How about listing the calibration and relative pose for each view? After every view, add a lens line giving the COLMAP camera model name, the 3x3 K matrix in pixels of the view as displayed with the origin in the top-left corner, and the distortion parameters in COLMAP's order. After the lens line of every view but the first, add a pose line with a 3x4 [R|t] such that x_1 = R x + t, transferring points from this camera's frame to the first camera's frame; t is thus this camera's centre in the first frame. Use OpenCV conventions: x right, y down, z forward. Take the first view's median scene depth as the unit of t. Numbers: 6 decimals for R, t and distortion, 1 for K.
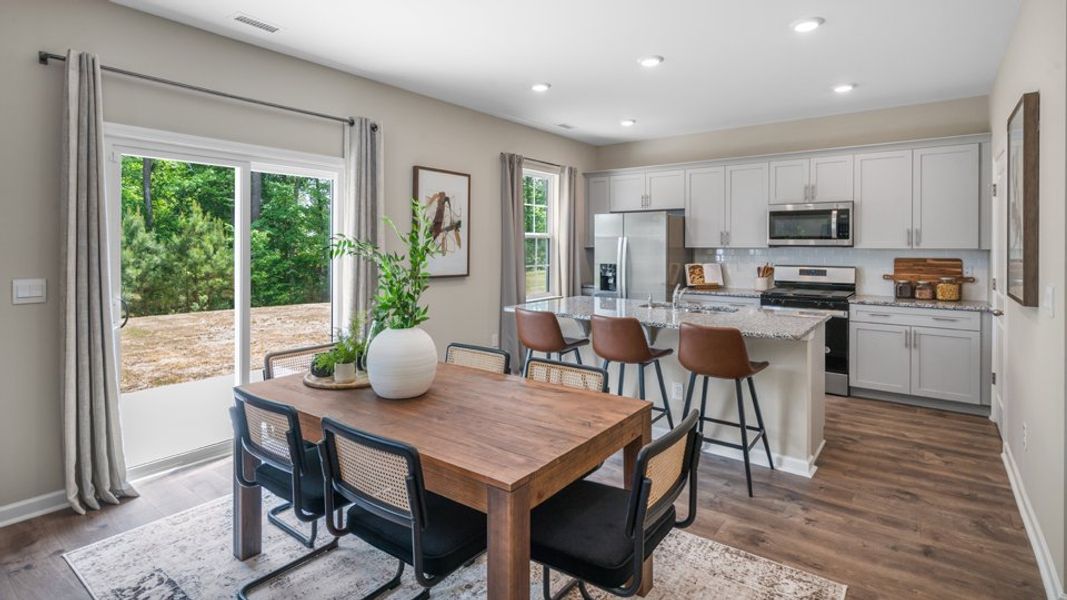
lens RADIAL K [[521.4, 0, 532.8], [0, 521.4, 245.1], [0, 0, 1]] dist [0.000806, 0.000625]
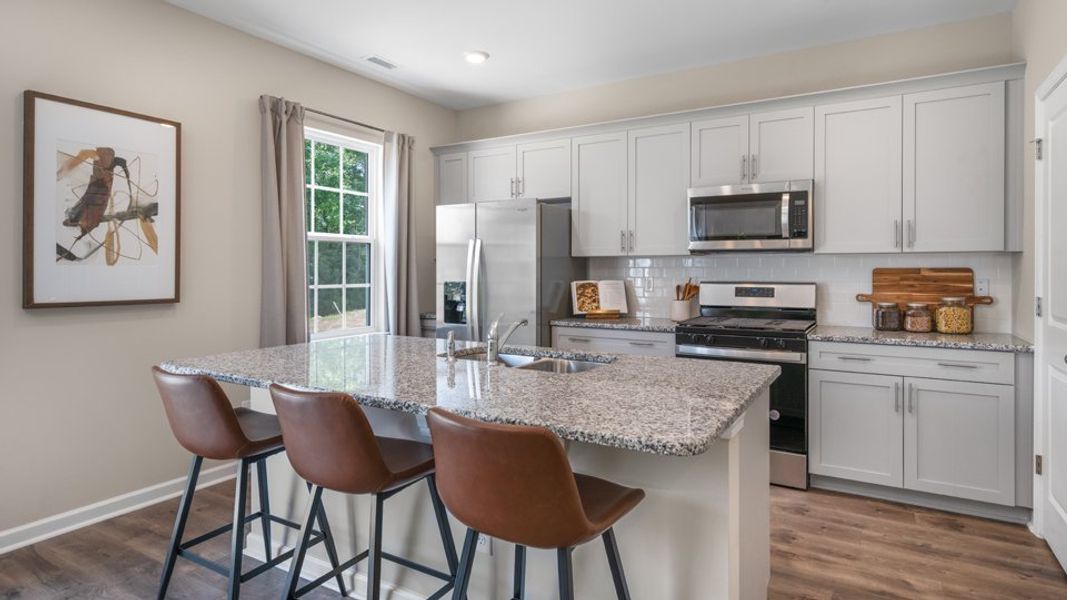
lens RADIAL K [[579.3, 0, 534.1], [0, 579.3, 270.0], [0, 0, 1]] dist [0.003967, 0.001653]
pose [[0.993248, -0.002460, 0.115988, 0.190376], [0.002421, 0.999997, 0.000476, 0.025423], [-0.115989, -0.000192, 0.993250, 0.331386]]
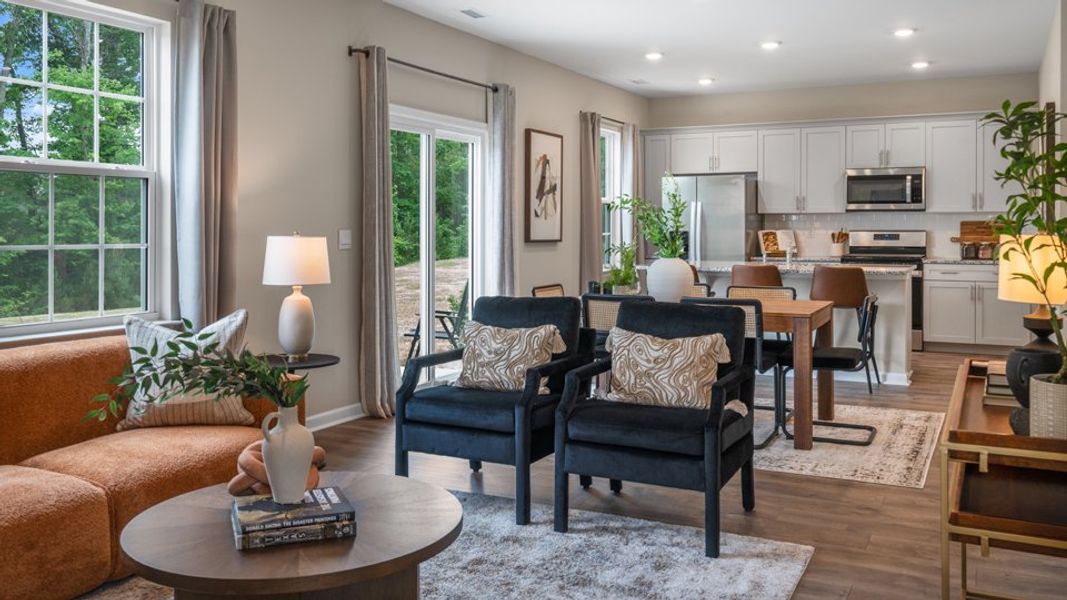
lens RADIAL K [[902.0, 0, 522.4], [0, 902.0, 226.8], [0, 0, 1]] dist [-0.004691, 0.000038]
pose [[0.985144, -0.003437, 0.171697, -0.483732], [0.003067, 0.999992, 0.002420, 0.028356], [-0.171704, -0.001857, 0.985147, -0.630441]]
